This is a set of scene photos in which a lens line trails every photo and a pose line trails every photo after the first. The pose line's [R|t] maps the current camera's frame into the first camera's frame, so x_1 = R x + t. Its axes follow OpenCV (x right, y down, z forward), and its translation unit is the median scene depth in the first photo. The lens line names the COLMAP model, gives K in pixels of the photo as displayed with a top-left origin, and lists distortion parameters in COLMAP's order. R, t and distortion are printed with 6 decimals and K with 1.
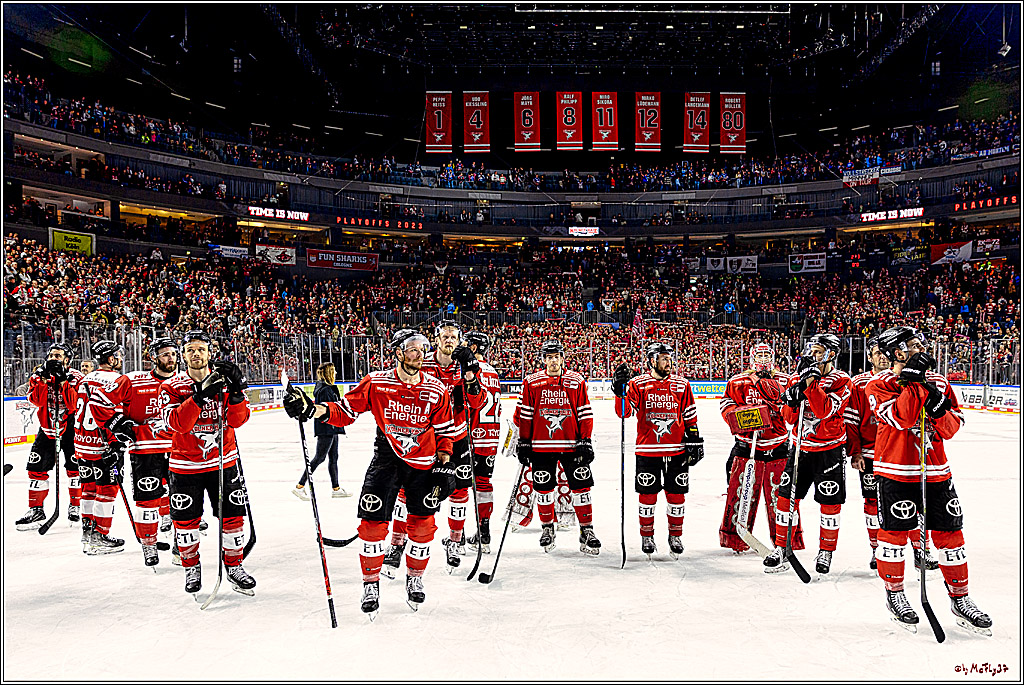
lens RADIAL K [[1034.6, 0, 512.0], [0, 1034.6, 342.5], [0, 0, 1]] dist [0.007761, 0.050332]
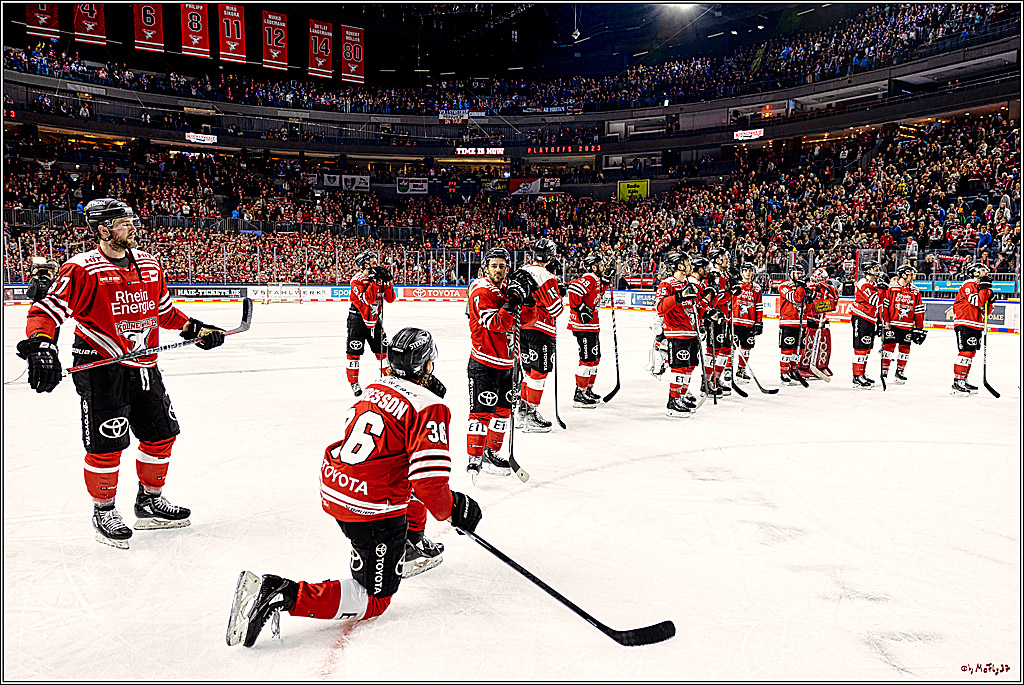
lens RADIAL K [[1034.6, 0, 512.0], [0, 1034.6, 342.5], [0, 0, 1]] dist [0.007761, 0.050332]
pose [[0.793388, -0.028225, 0.608062, -0.337284], [-0.027268, 0.996274, 0.081824, 0.001313], [-0.608106, -0.081498, 0.789662, -0.010483]]
